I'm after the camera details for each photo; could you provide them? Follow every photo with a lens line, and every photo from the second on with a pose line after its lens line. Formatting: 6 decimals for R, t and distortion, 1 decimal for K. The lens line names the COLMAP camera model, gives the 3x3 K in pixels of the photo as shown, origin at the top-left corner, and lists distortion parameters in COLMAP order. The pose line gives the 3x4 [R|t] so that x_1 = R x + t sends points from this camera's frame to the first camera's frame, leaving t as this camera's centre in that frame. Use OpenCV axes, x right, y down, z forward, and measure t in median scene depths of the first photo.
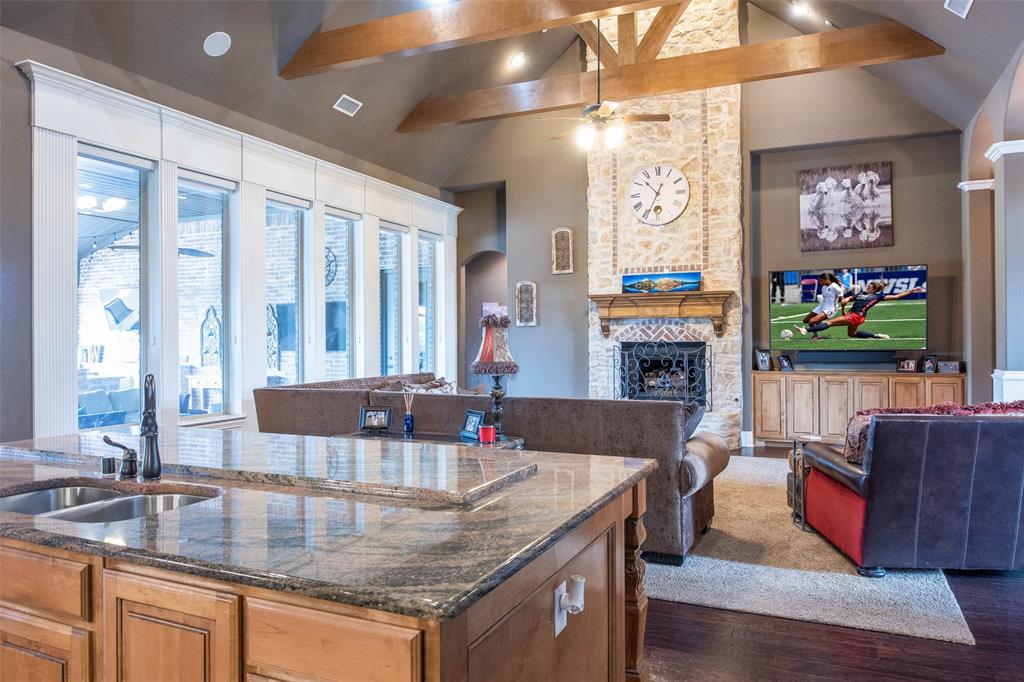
lens RADIAL K [[702.4, 0, 507.1], [0, 702.4, 338.7], [0, 0, 1]] dist [-0.010112, -0.002833]
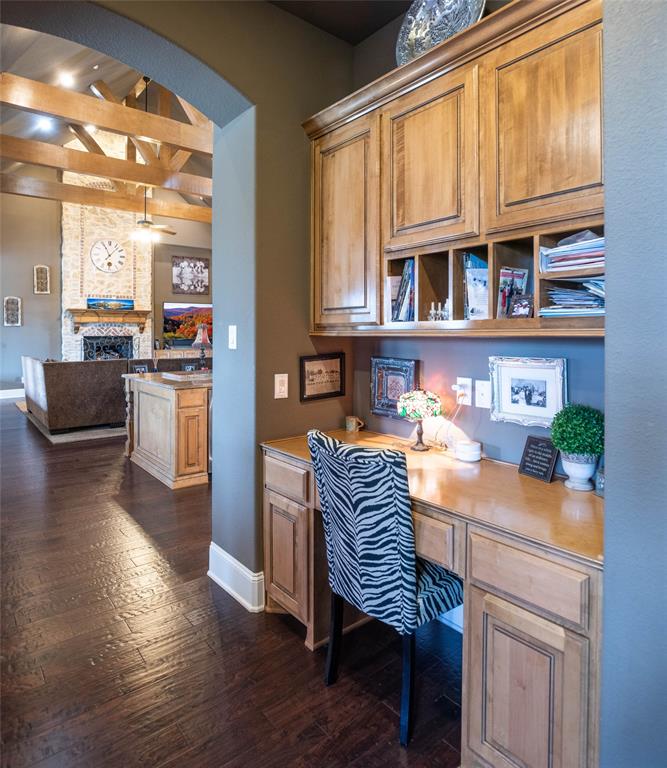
lens RADIAL K [[472.1, 0, 332.4], [0, 472.1, 331.2], [0, 0, 1]] dist [-0.090463, 0.047039]
pose [[0.432294, 0.004425, 0.901722, -0.629508], [0.001223, 0.999984, -0.005494, -0.000817], [-0.901732, 0.003478, 0.432282, -0.052702]]
